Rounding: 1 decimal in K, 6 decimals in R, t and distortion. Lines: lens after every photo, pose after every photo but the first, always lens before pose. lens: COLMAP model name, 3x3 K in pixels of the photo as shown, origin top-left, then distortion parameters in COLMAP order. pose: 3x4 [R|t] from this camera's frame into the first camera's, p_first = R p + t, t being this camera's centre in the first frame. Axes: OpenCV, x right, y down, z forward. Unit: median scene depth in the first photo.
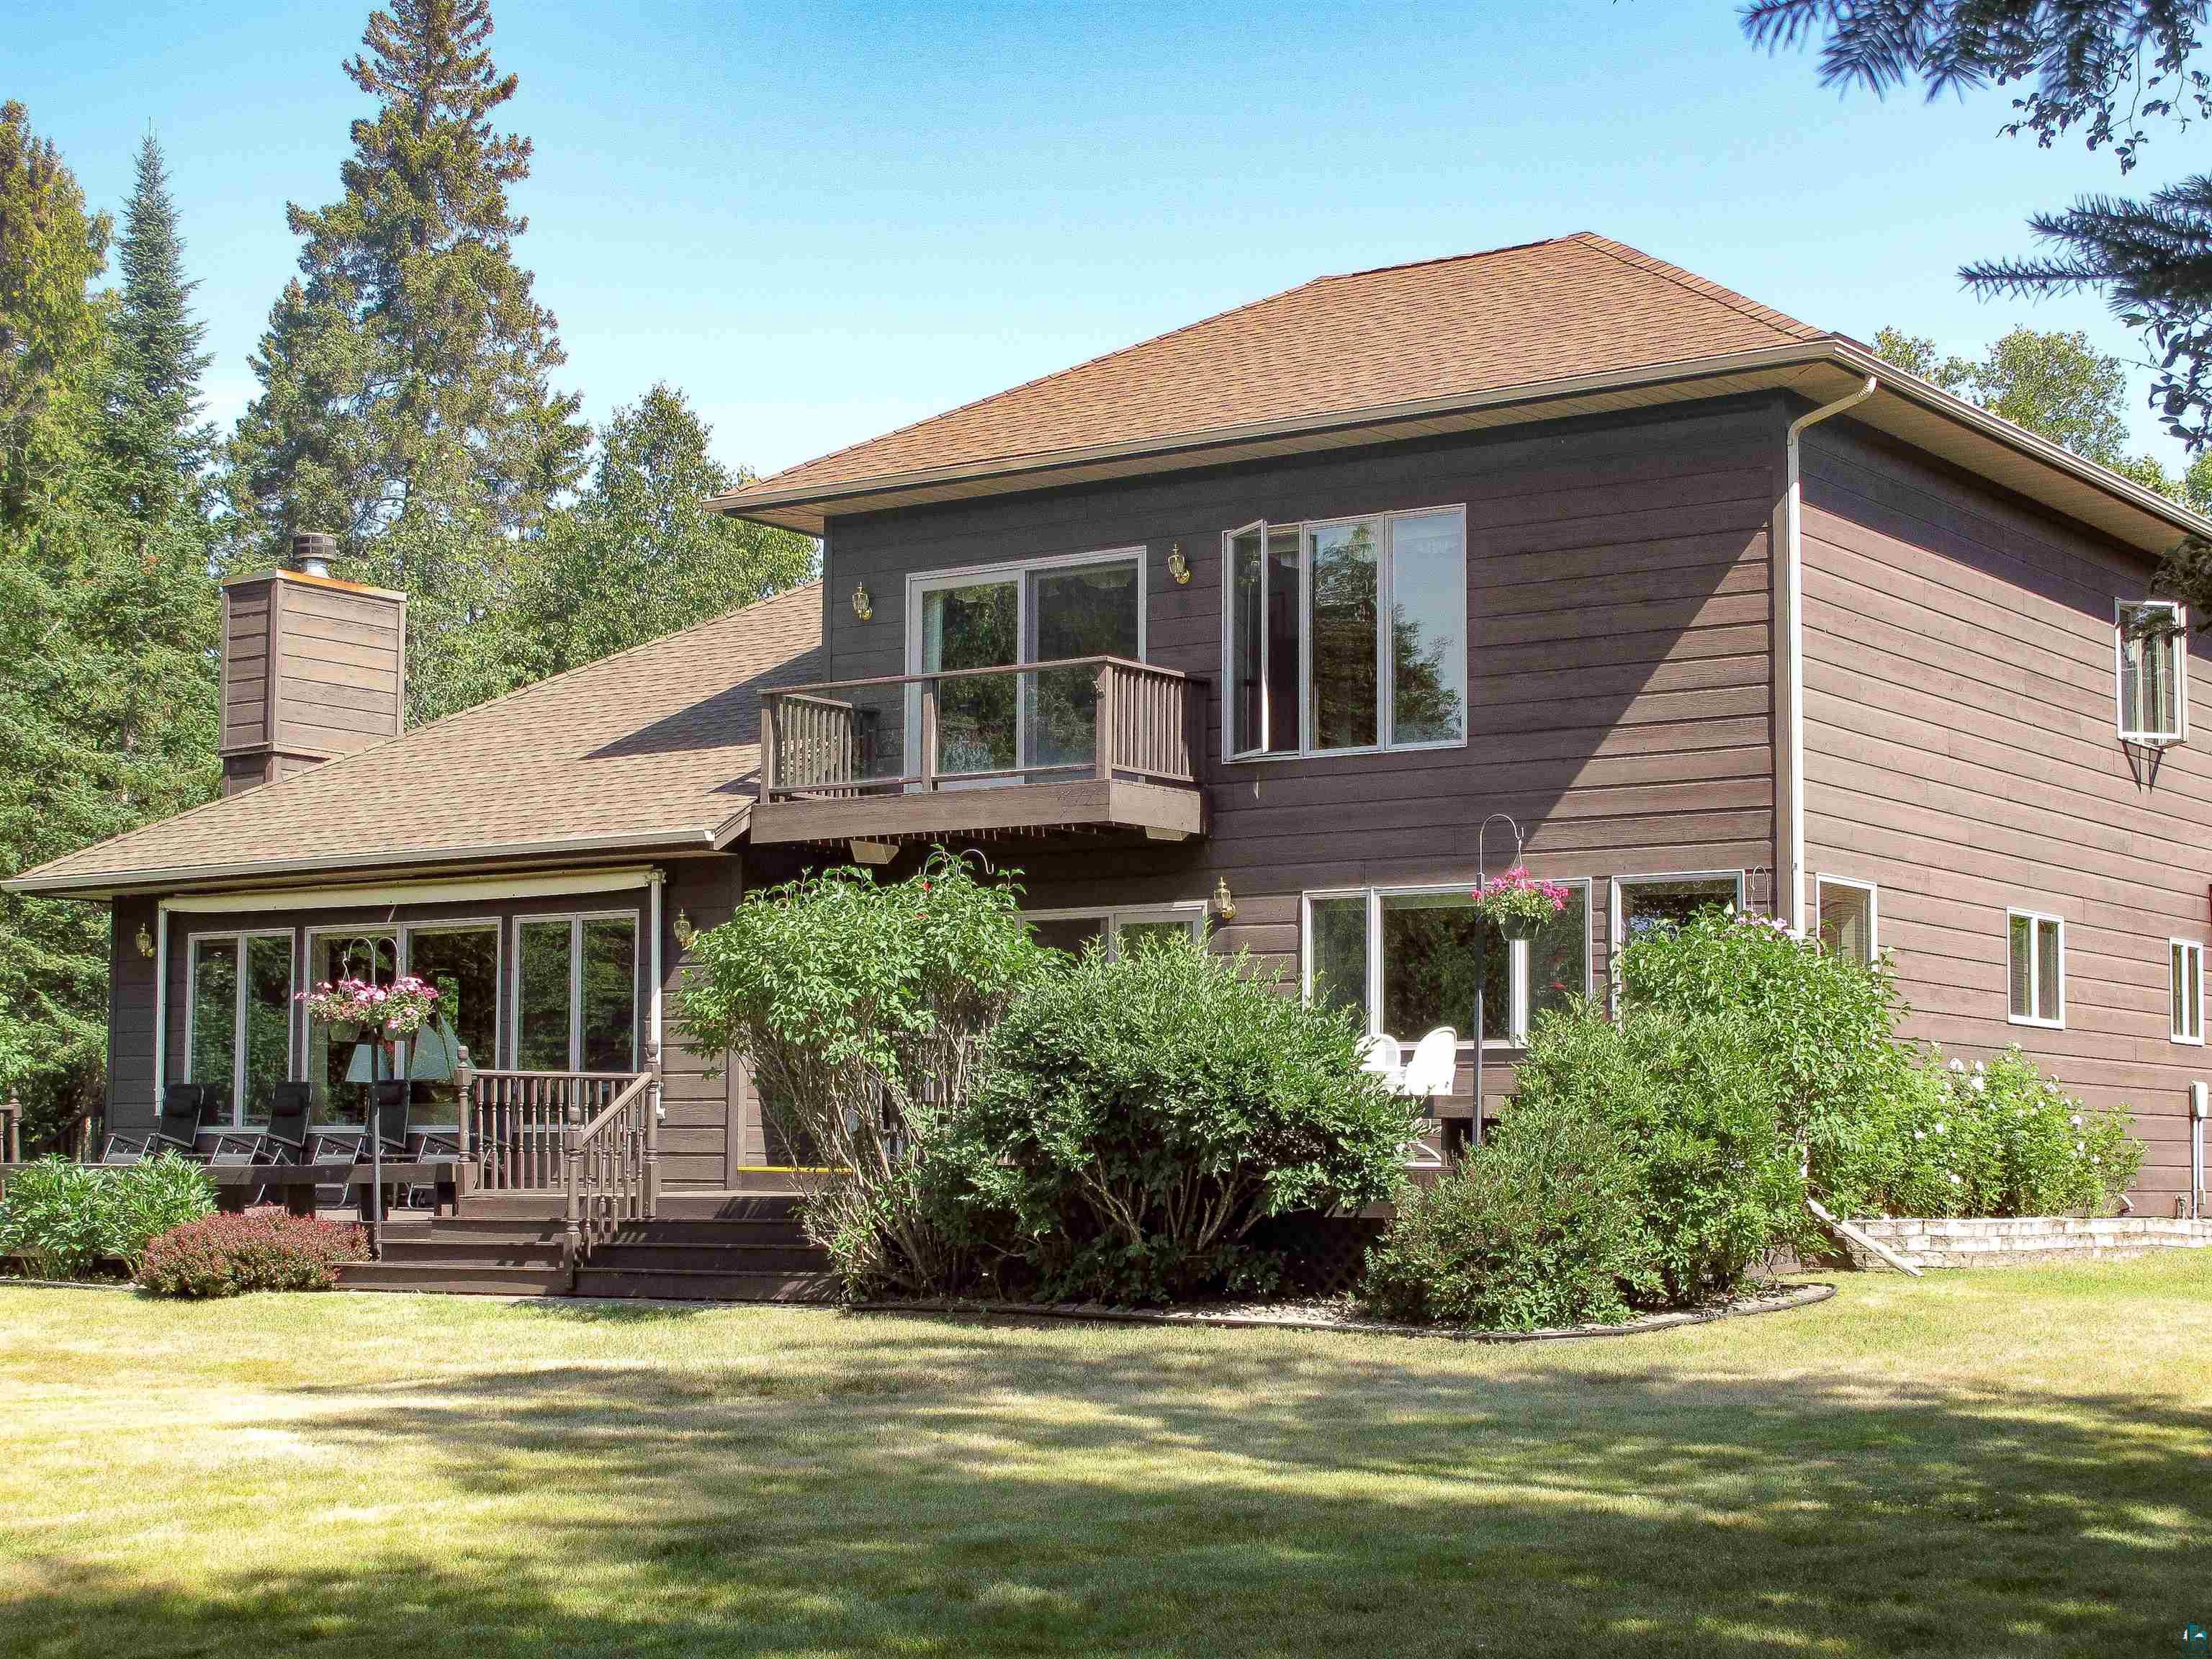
lens RADIAL K [[3679.7, 0, 1106.0], [0, 3679.7, 829.5], [0, 0, 1]] dist [-0.107045, -0.086376]
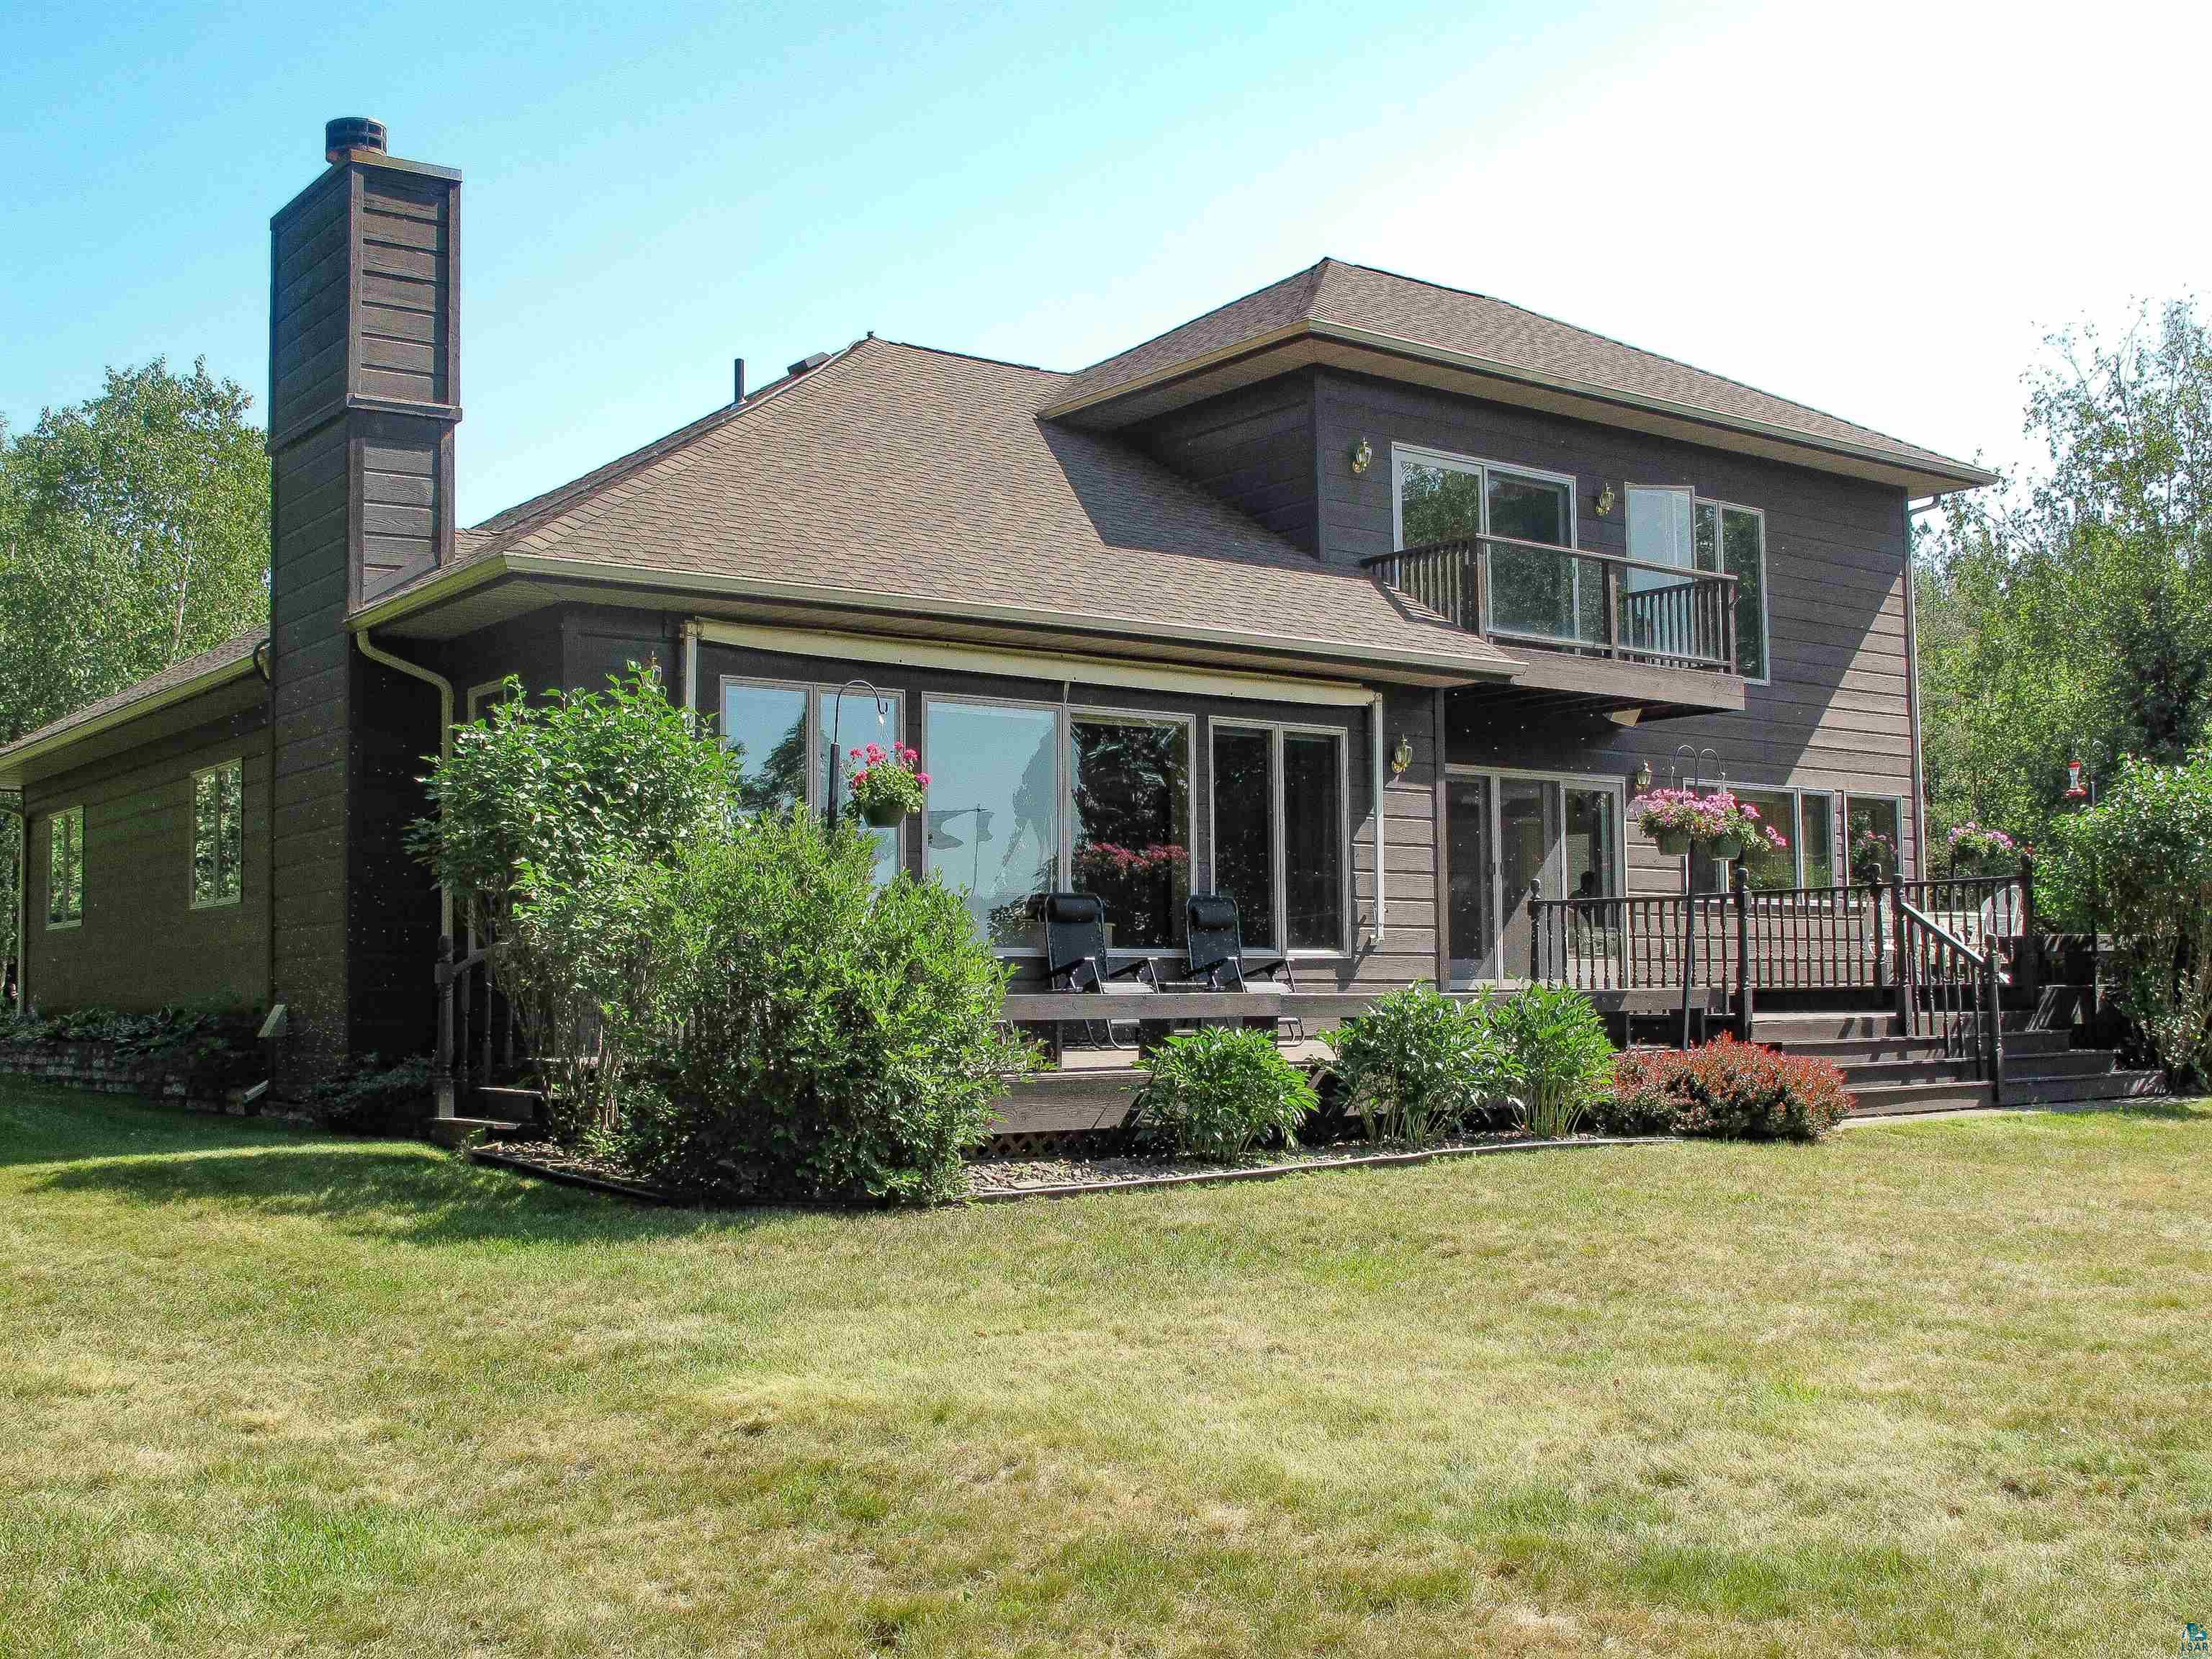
lens RADIAL K [[2439.9, 0, 1106.0], [0, 2439.9, 829.5], [0, 0, 1]] dist [-0.100984, -0.001508]
pose [[0.294886, 0.065492, 0.953285, -0.762498], [-0.078957, 0.995907, -0.043995, 0.082454], [-0.952265, -0.062295, 0.298850, 0.880392]]
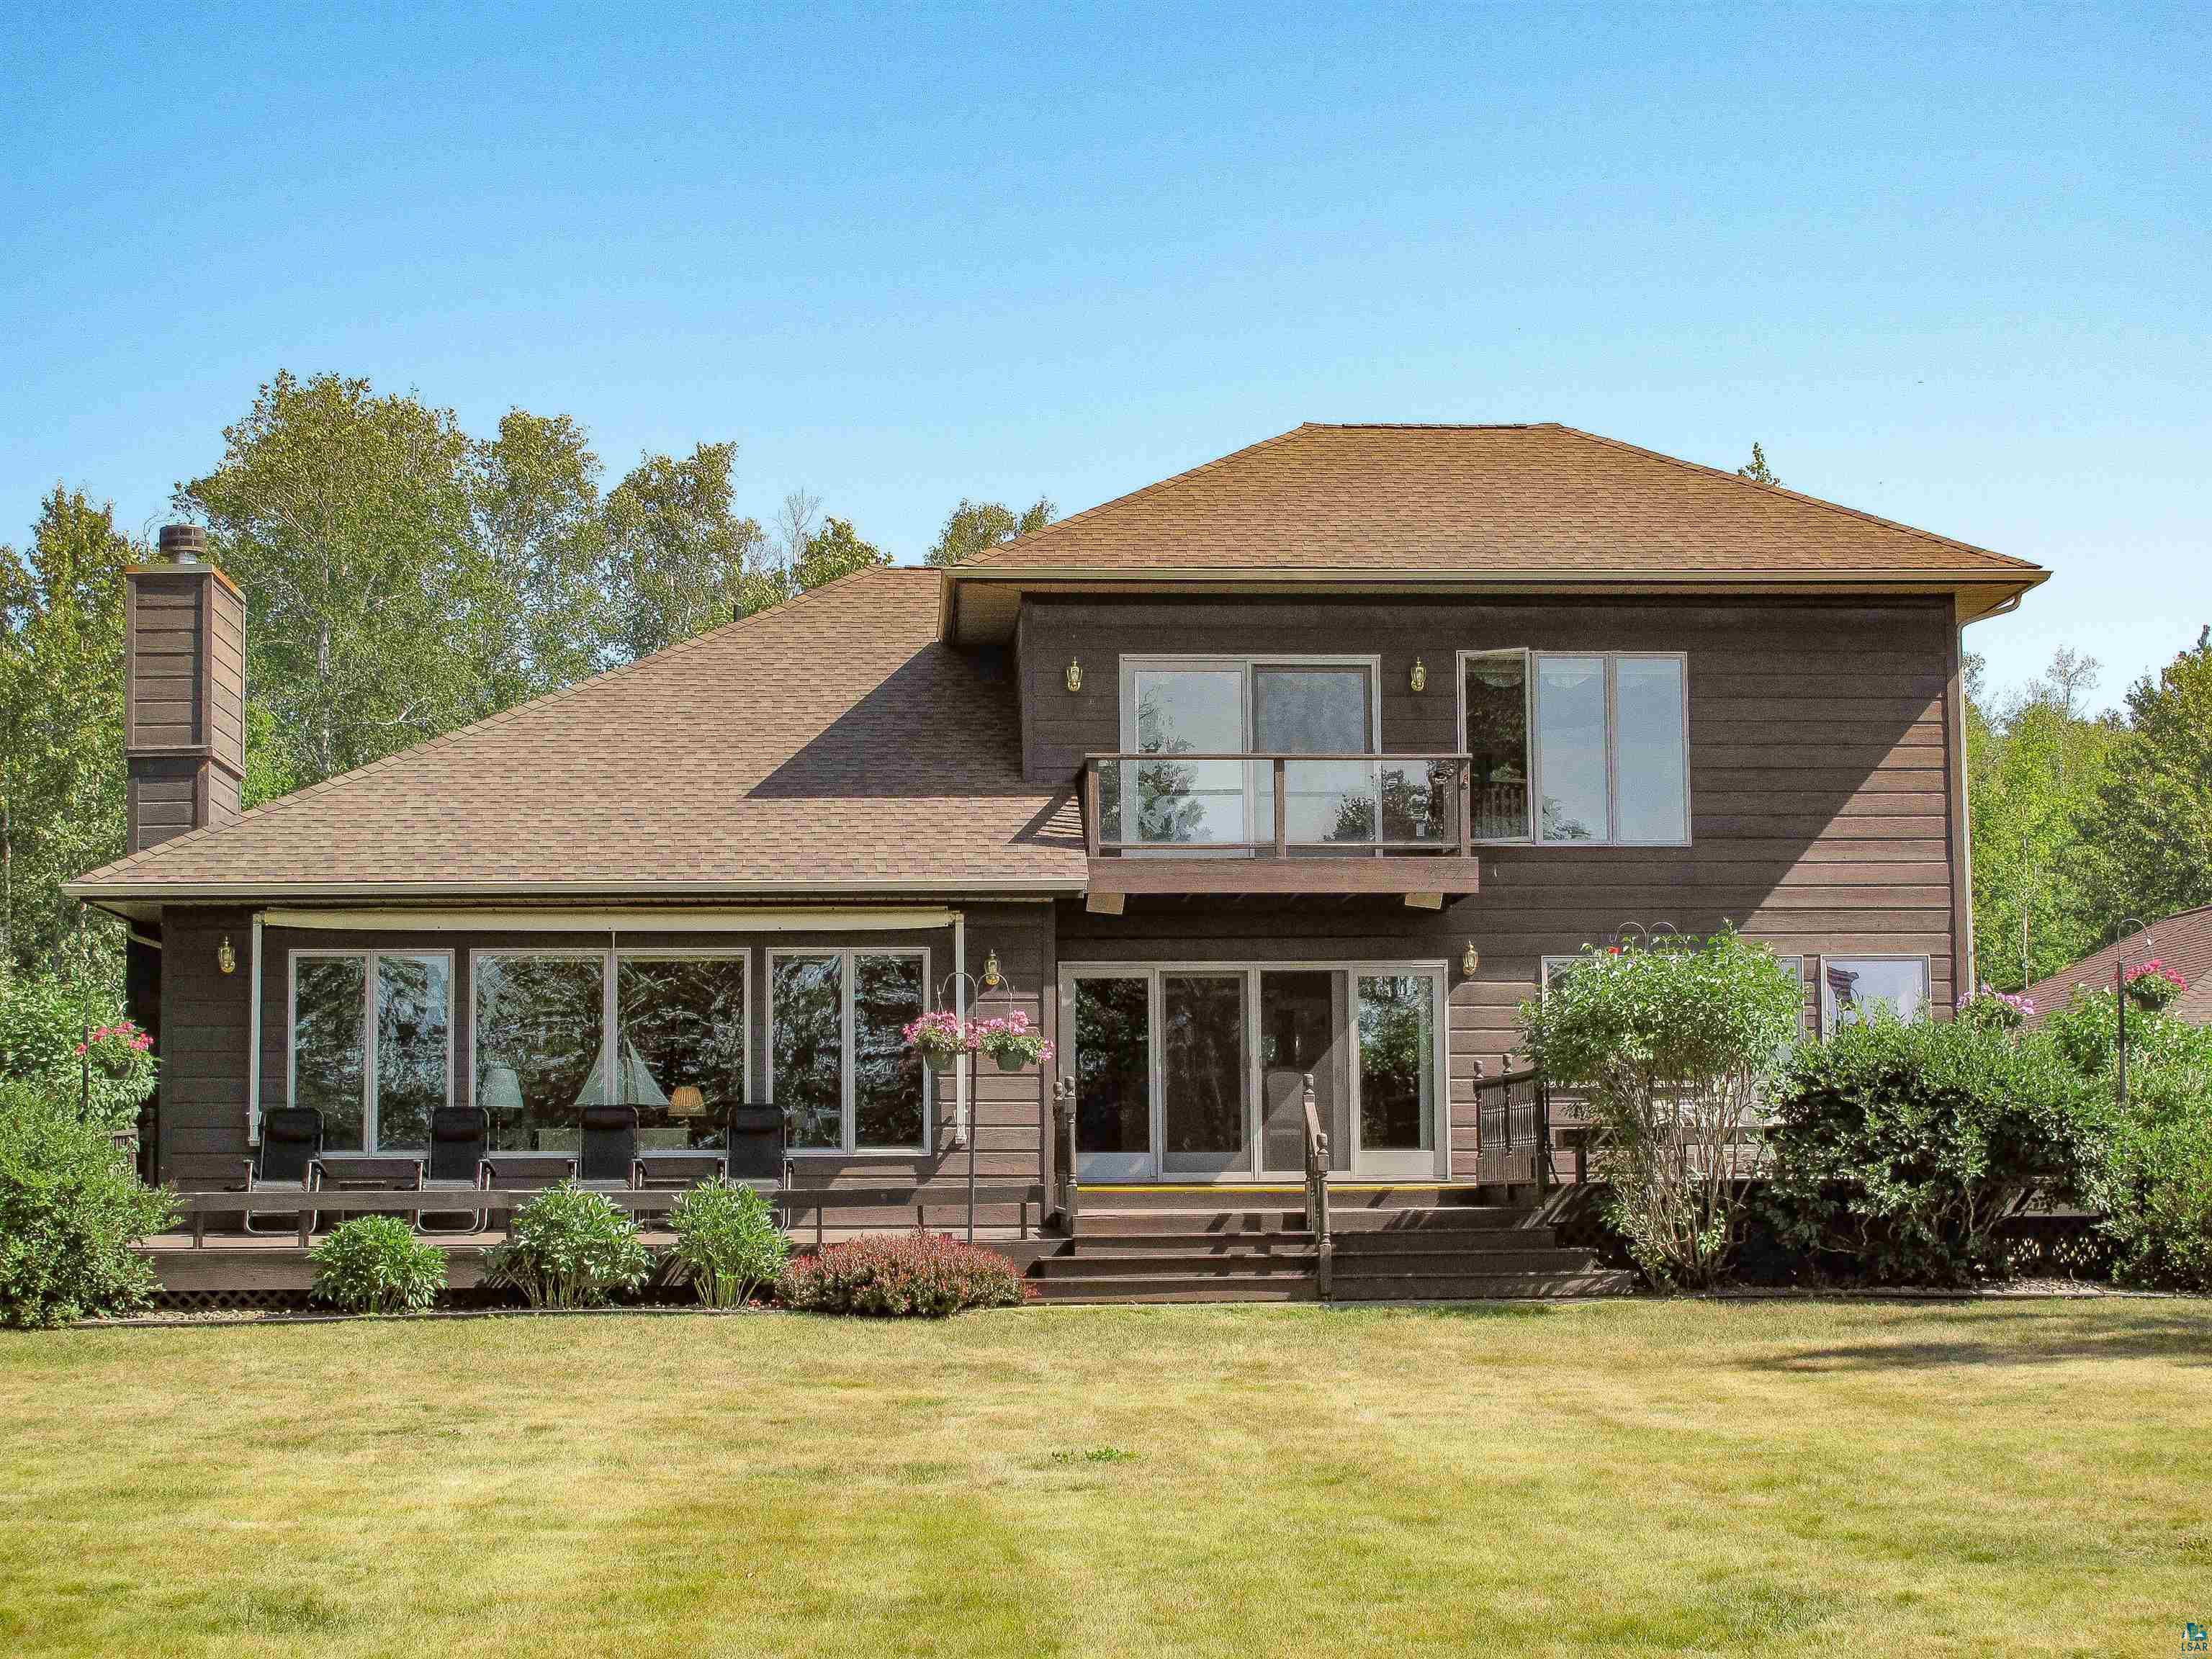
lens RADIAL K [[3679.7, 0, 1106.0], [0, 3679.7, 829.5], [0, 0, 1]] dist [-0.107045, -0.086376]
pose [[0.776275, 0.054147, 0.628064, -0.772071], [-0.049847, 0.998457, -0.024470, 0.011196], [-0.628420, -0.012312, 0.777777, 0.138040]]
